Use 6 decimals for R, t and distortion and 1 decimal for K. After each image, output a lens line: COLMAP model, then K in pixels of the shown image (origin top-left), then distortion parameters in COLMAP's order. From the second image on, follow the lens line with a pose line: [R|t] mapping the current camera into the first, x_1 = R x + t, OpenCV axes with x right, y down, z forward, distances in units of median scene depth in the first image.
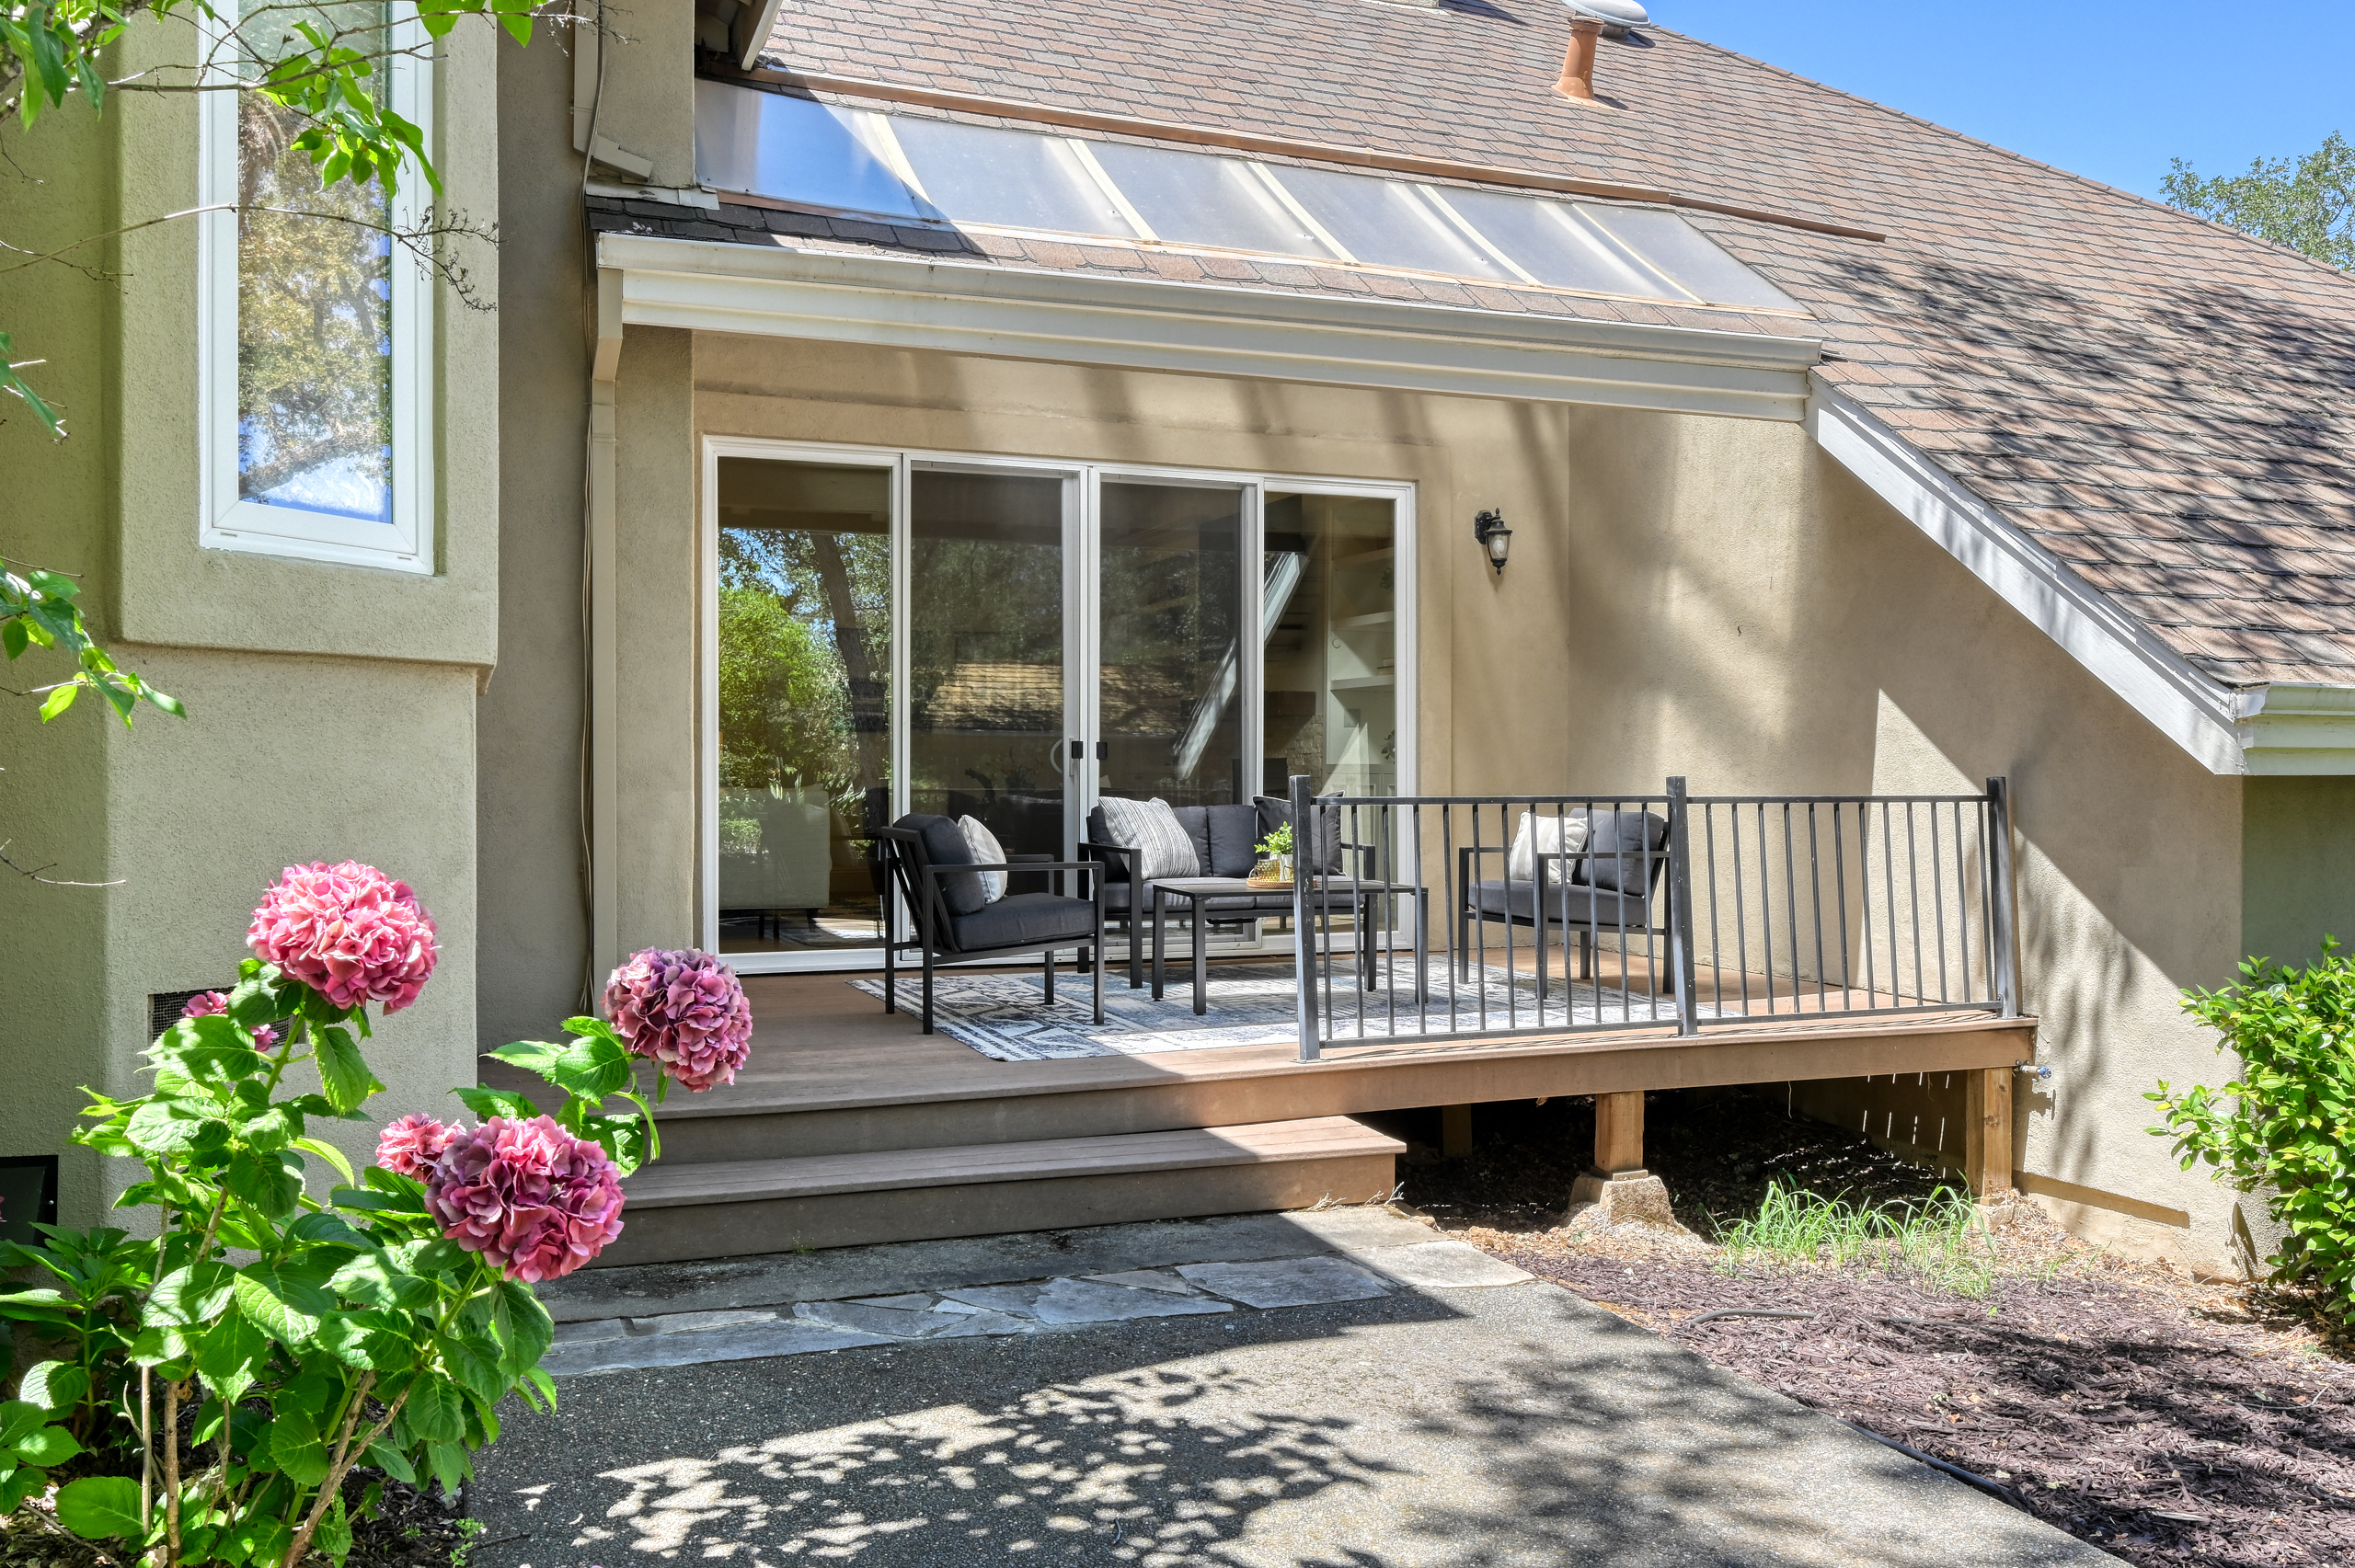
lens RADIAL K [[1841.6, 0, 1181.9], [0, 1841.6, 793.0], [0, 0, 1]] dist [0.002888, 0.007489]
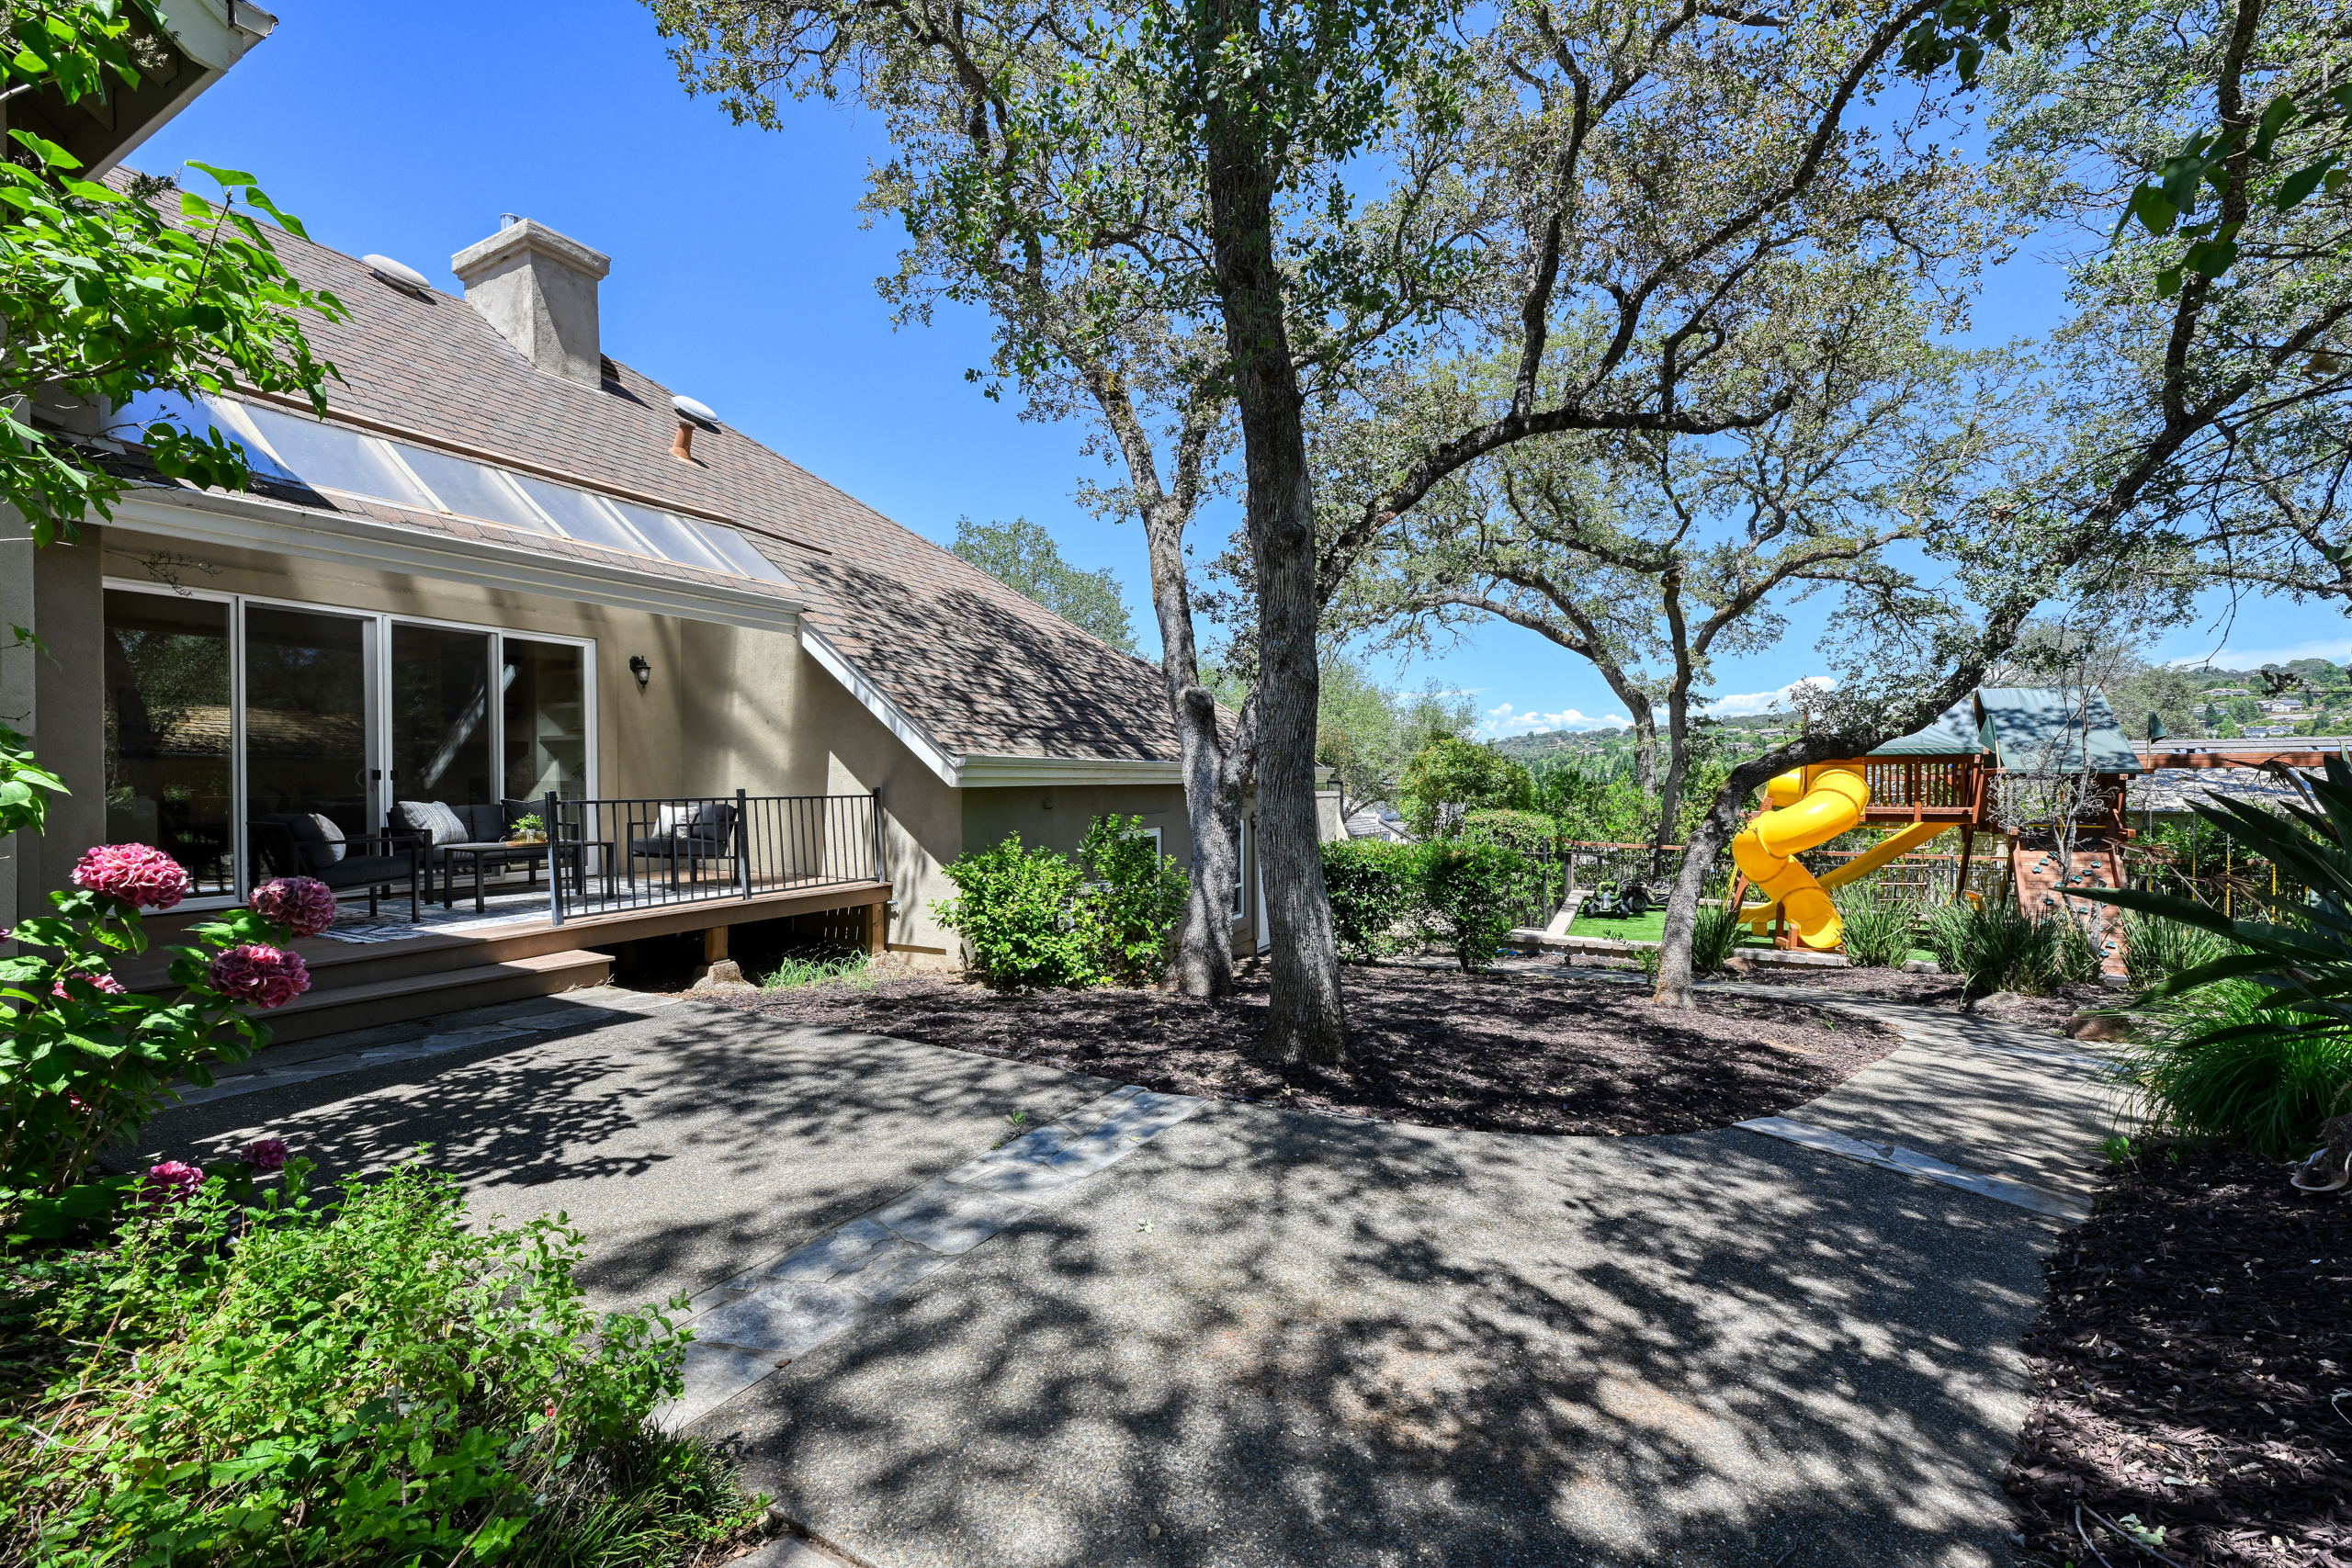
lens RADIAL K [[919.5, 0, 1178.2], [0, 919.5, 787.3], [0, 0, 1]] dist [-0.004444, 0.000033]
pose [[0.755577, -0.009842, 0.654986, -0.062829], [0.011293, 0.999934, 0.001999, -0.005907], [-0.654963, 0.005886, 0.755638, -0.202285]]
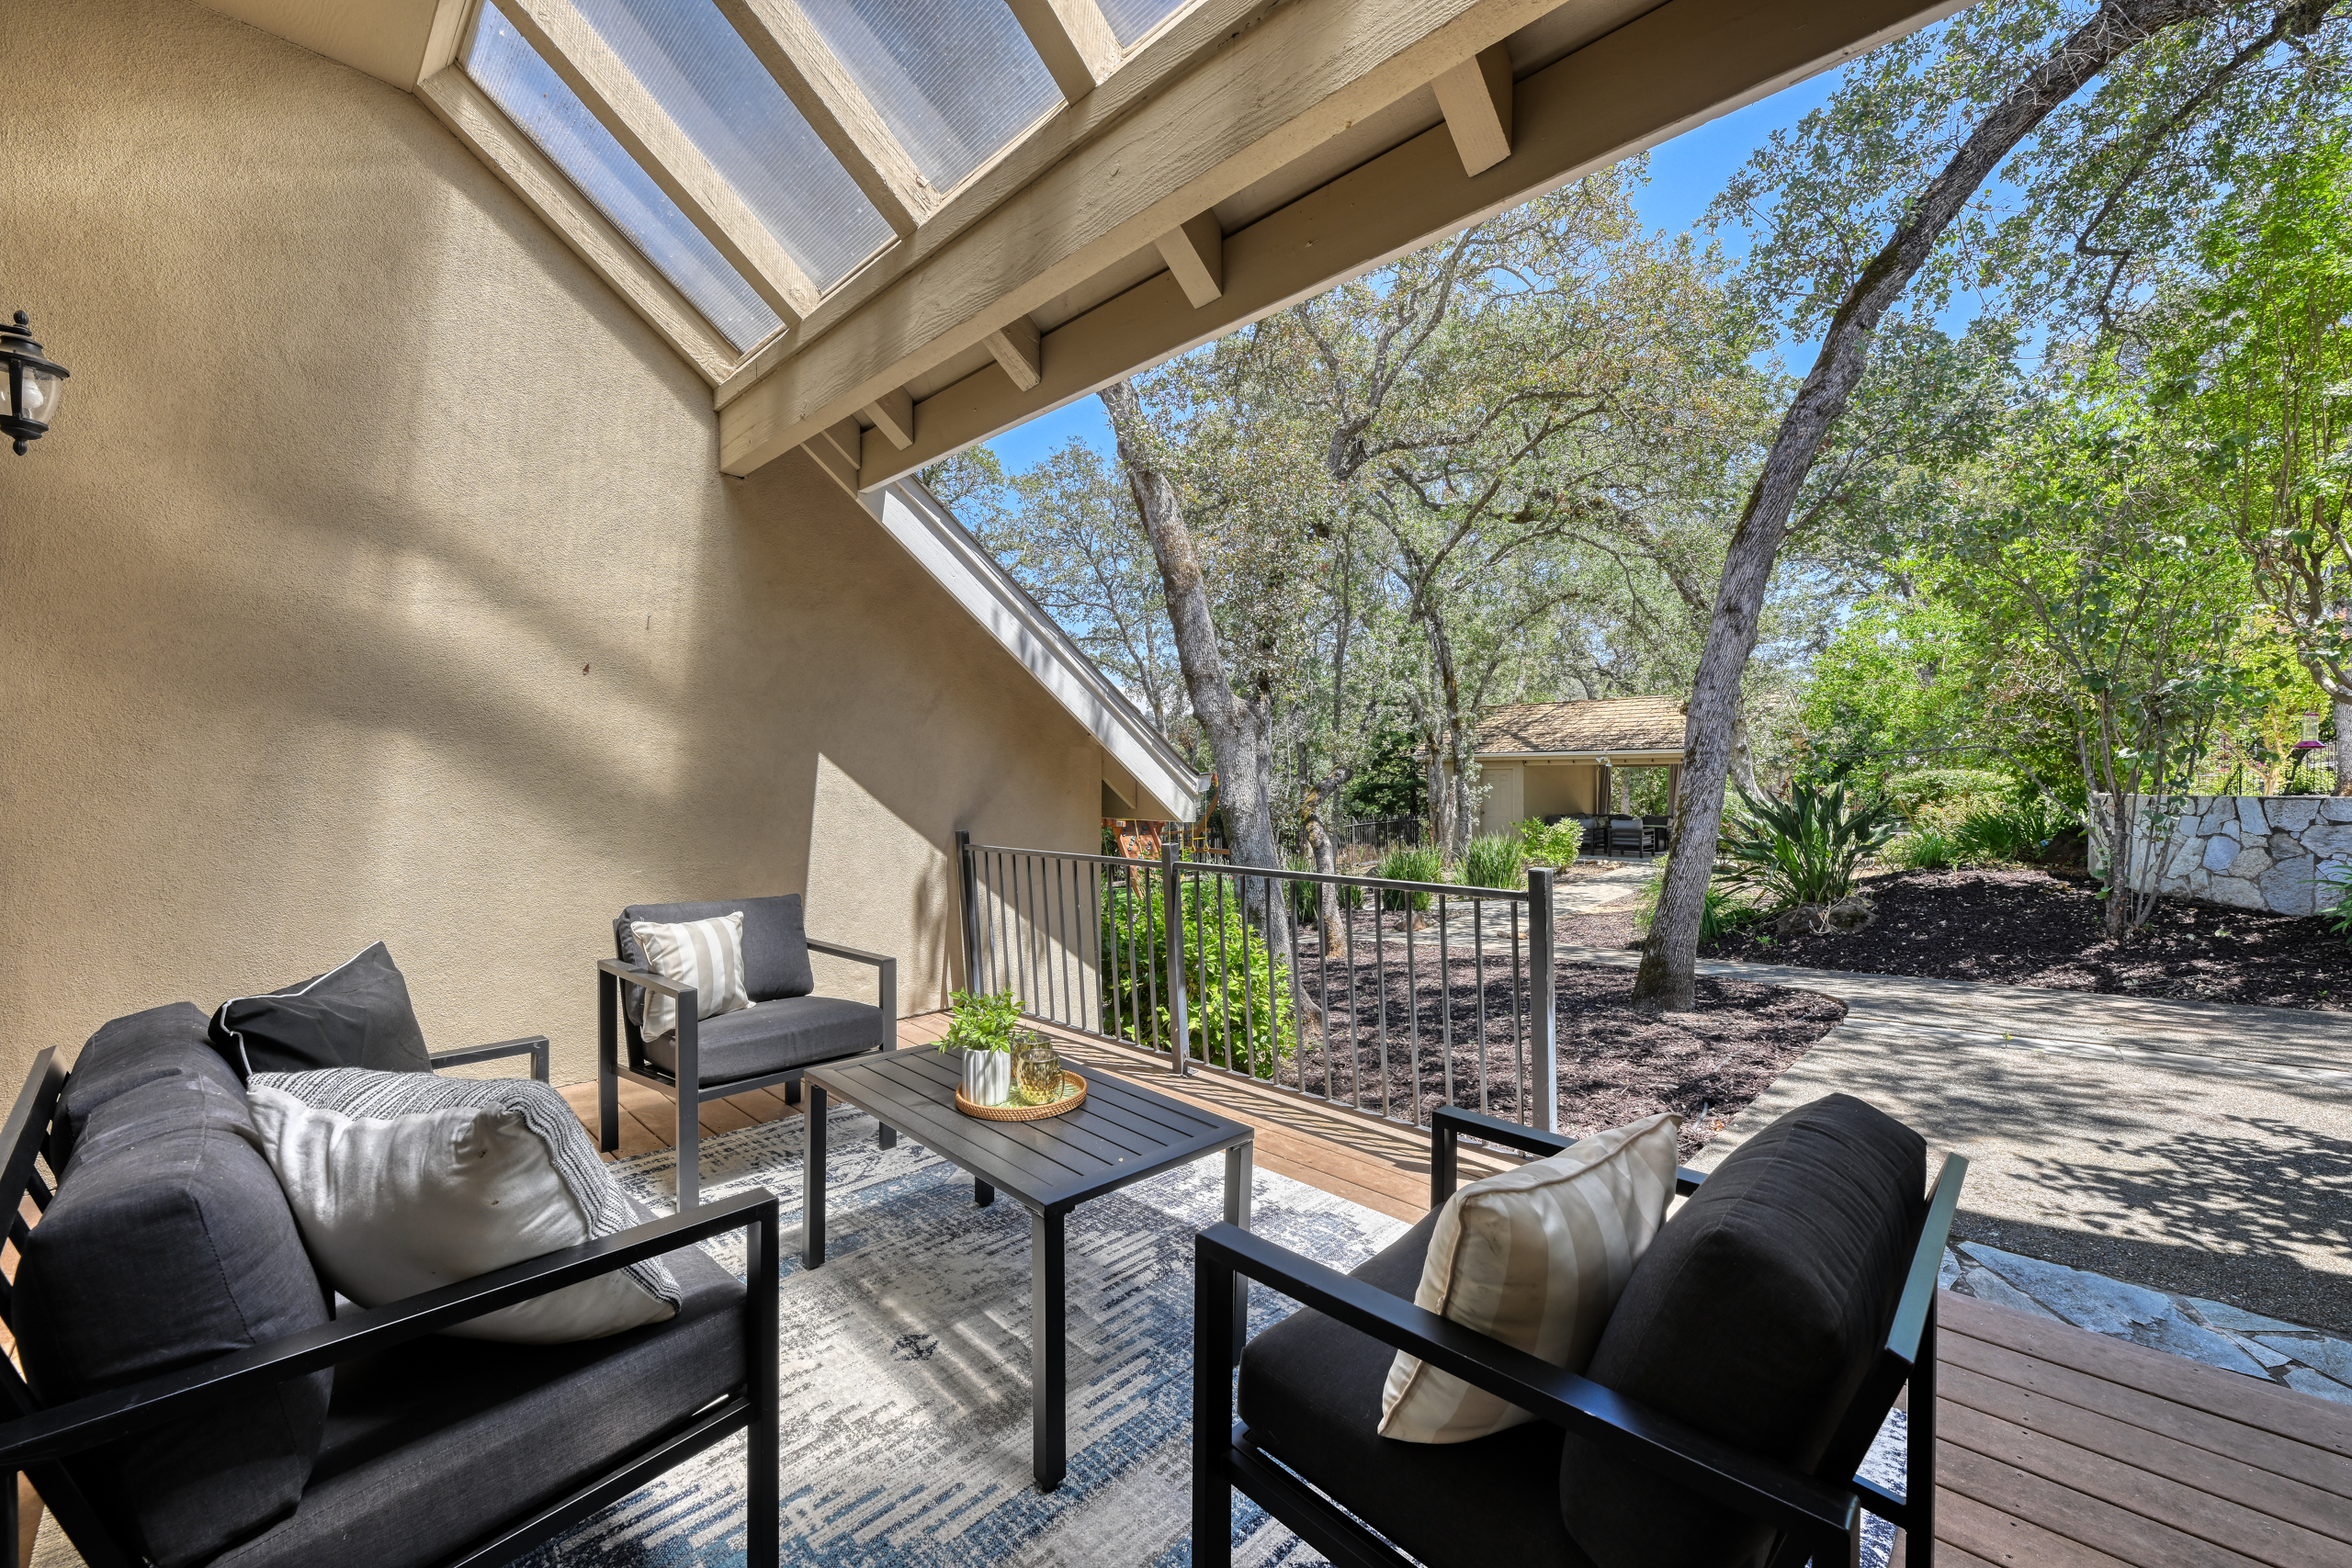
lens RADIAL K [[909.2, 0, 1175.2], [0, 909.2, 781.0], [0, 0, 1]] dist [0.000491, 0.000120]
pose [[-0.411667, 0.008571, 0.911294, -0.205456], [0.017098, 0.999852, -0.001680, -0.038578], [-0.911174, 0.014890, -0.411752, 1.094387]]
